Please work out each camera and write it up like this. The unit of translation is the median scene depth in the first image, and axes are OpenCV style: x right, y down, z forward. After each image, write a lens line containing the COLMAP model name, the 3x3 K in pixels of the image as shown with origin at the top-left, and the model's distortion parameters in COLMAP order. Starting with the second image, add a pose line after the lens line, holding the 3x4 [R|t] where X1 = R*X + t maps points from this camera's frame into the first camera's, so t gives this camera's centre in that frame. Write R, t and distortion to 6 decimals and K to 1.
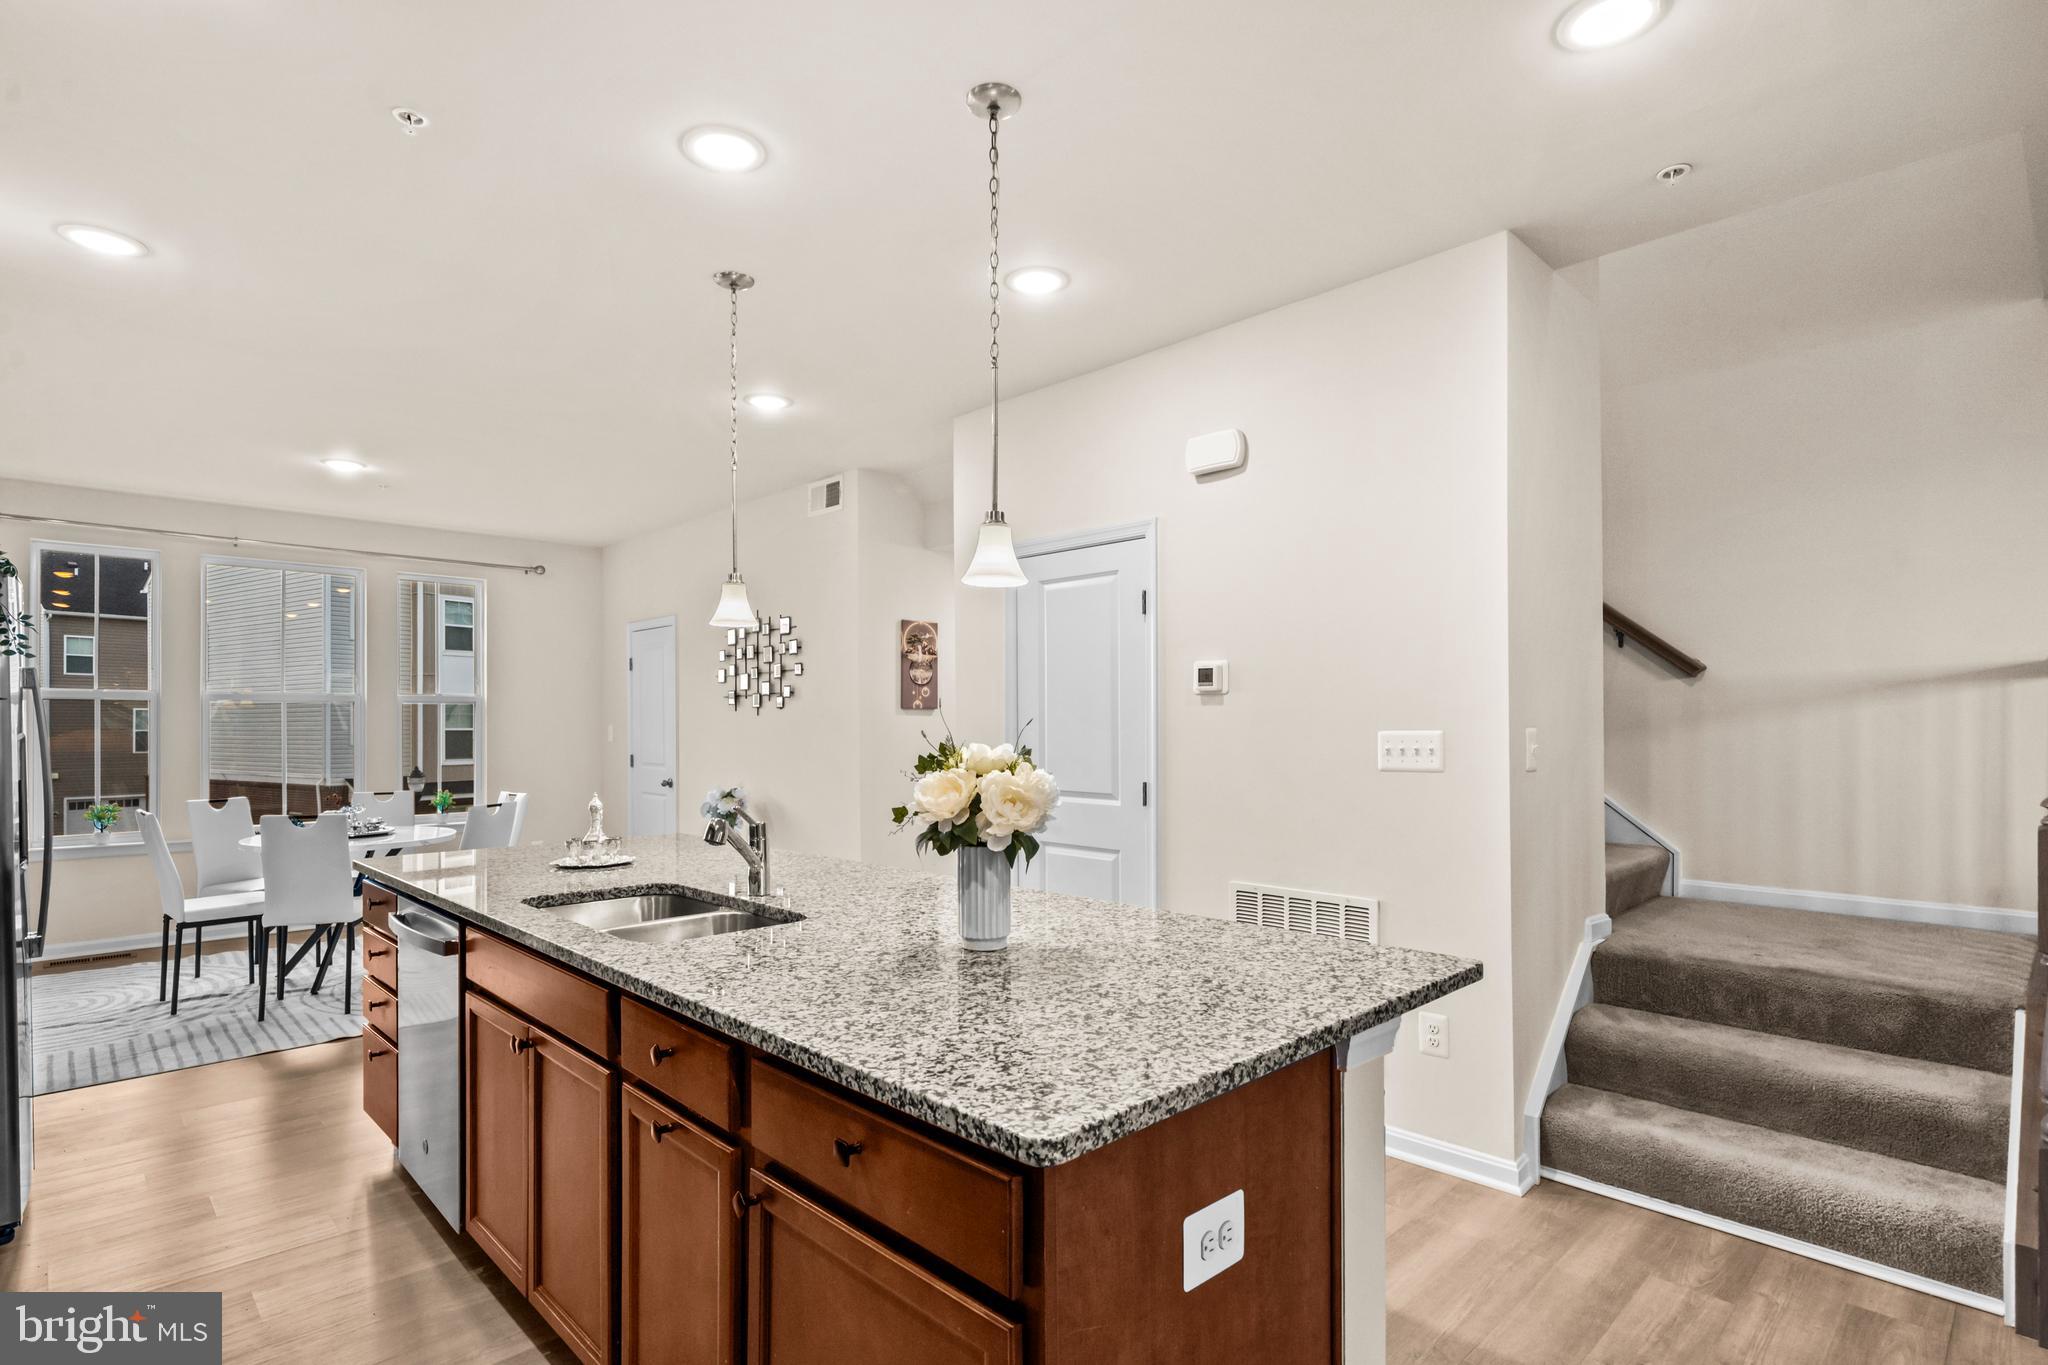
lens RADIAL K [[1010.2, 0, 1004.3], [0, 1010.2, 720.9], [0, 0, 1]] dist [0.001576, 0.003075]
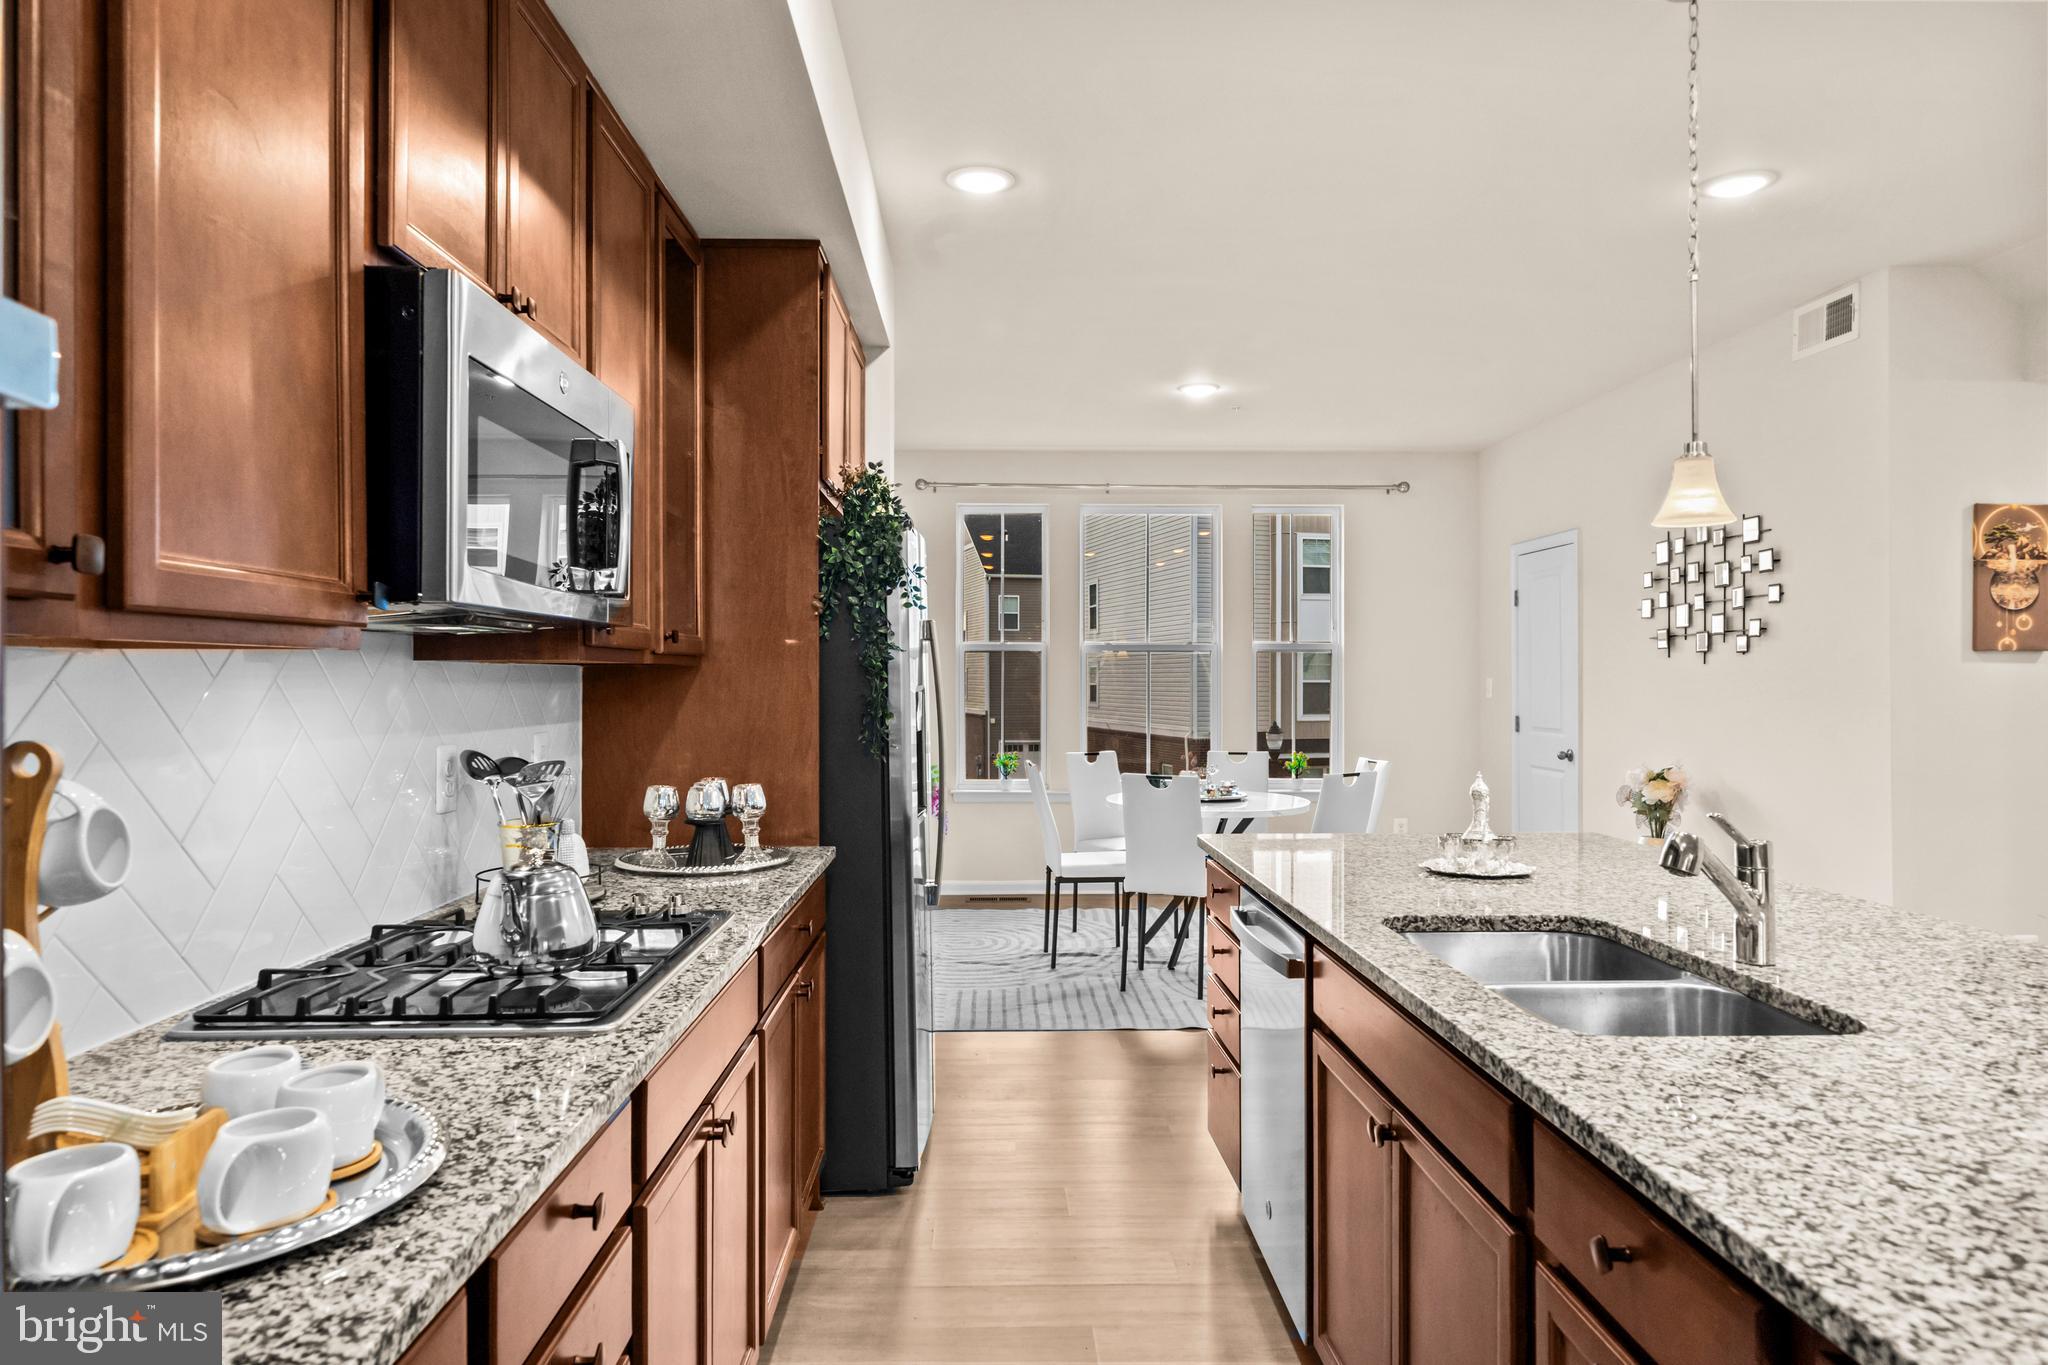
lens RADIAL K [[1226.8, 0, 1021.2], [0, 1226.8, 676.2], [0, 0, 1]] dist [-0.003758, 0.003044]
pose [[0.743838, 0.001770, -0.668357, -0.041671], [0.000836, 0.999993, 0.003579, -0.000341], [0.668359, -0.003221, 0.743832, 0.087355]]
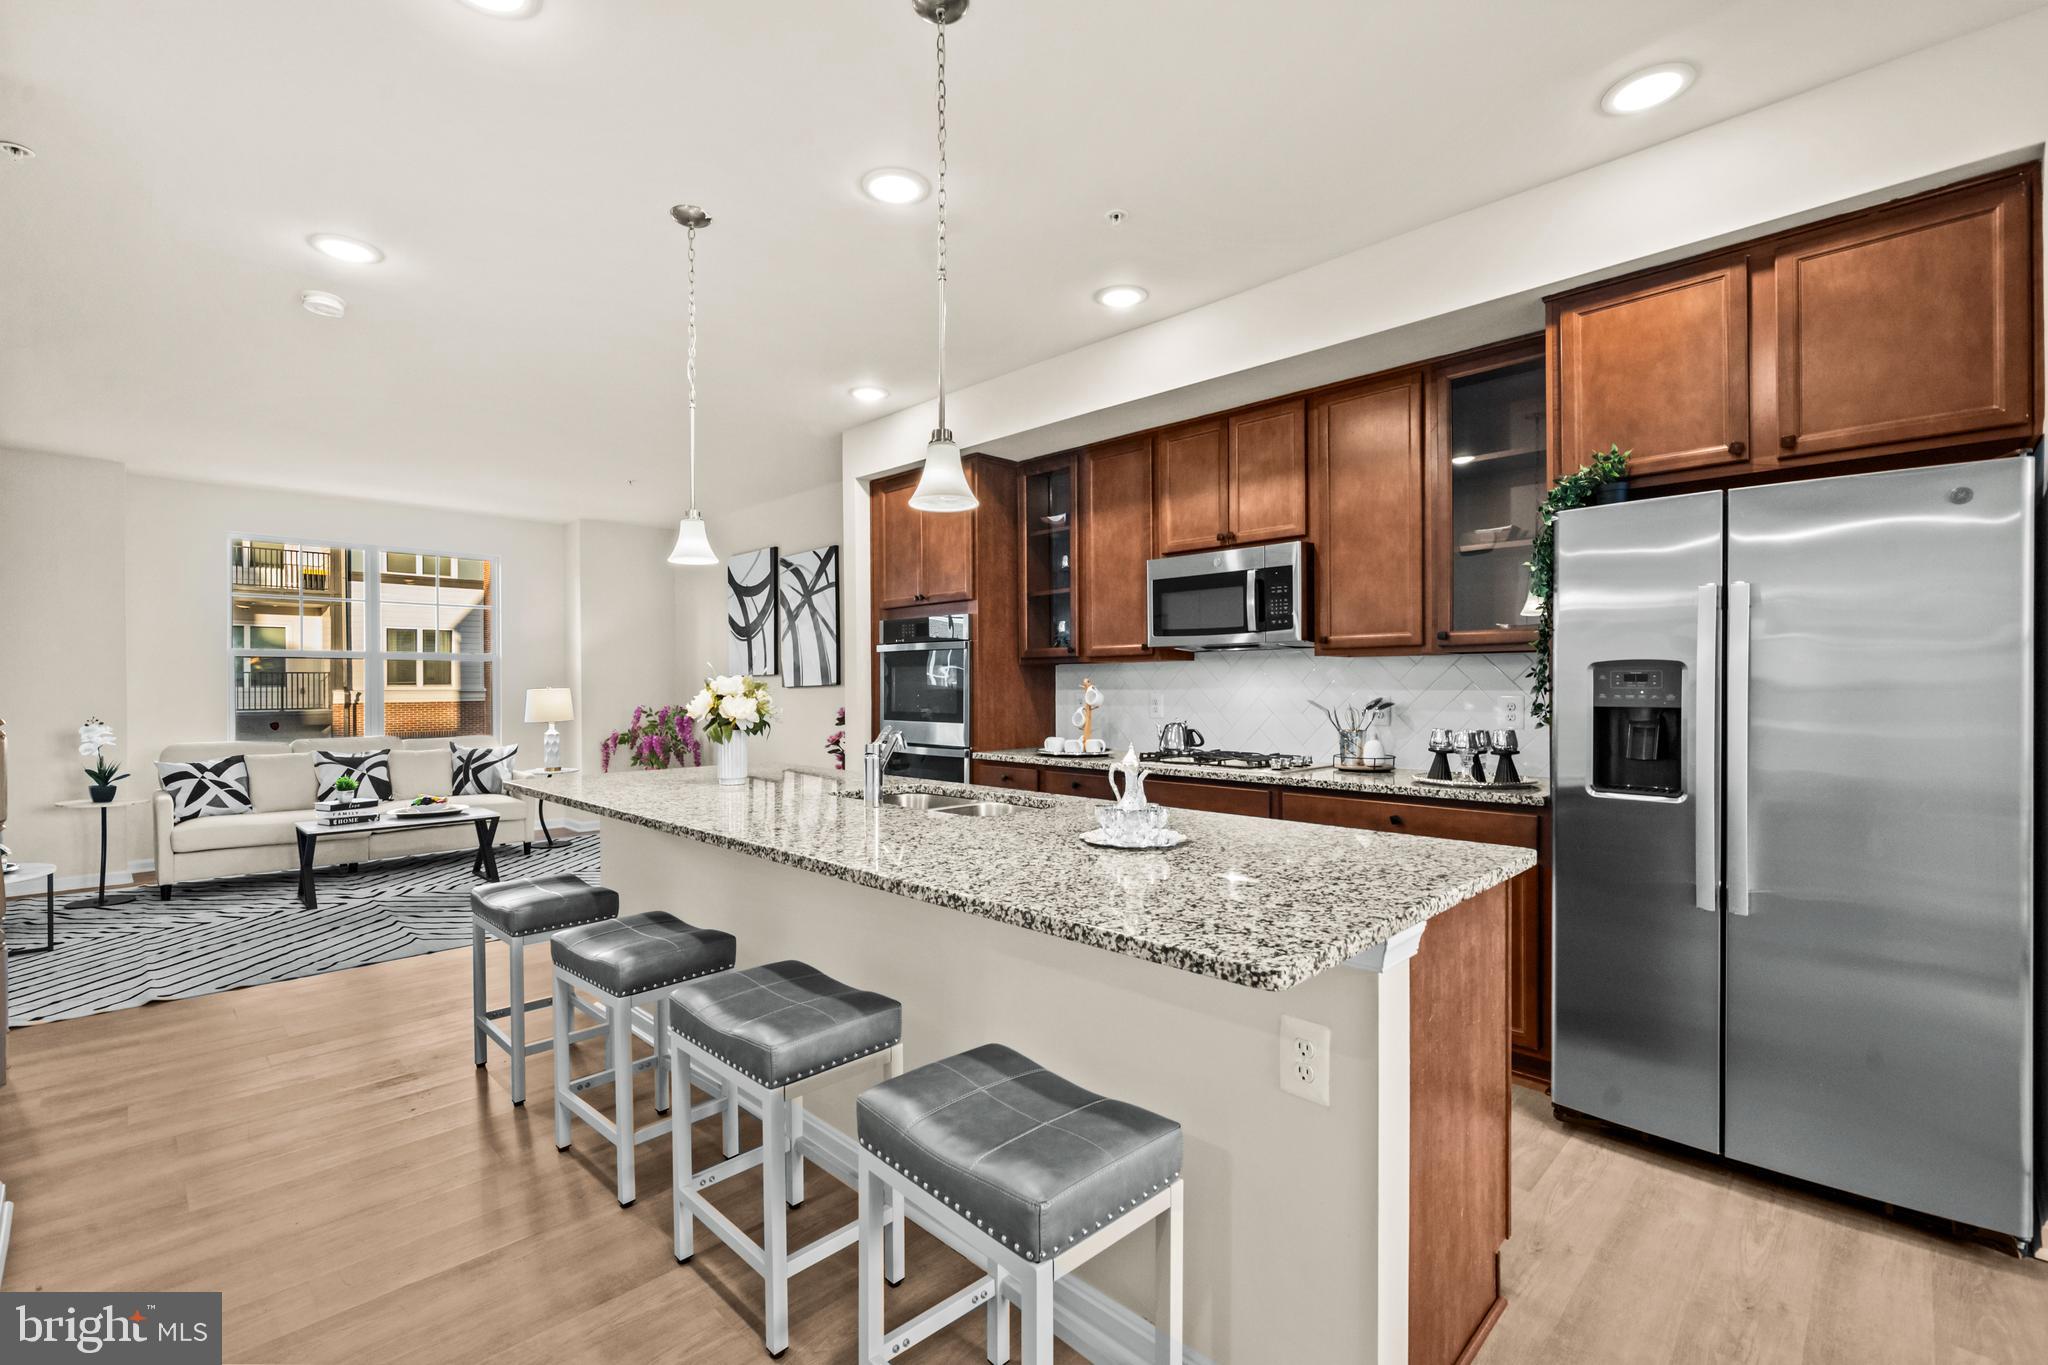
lens RADIAL K [[904.4, 0, 1003.5], [0, 904.4, 688.9], [0, 0, 1]] dist [-0.004459, -0.000277]
pose [[-0.999377, 0.009032, -0.034132, -0.173437], [0.009080, 0.999958, -0.001267, 0.020847], [0.034120, -0.001576, -0.999417, 1.030652]]
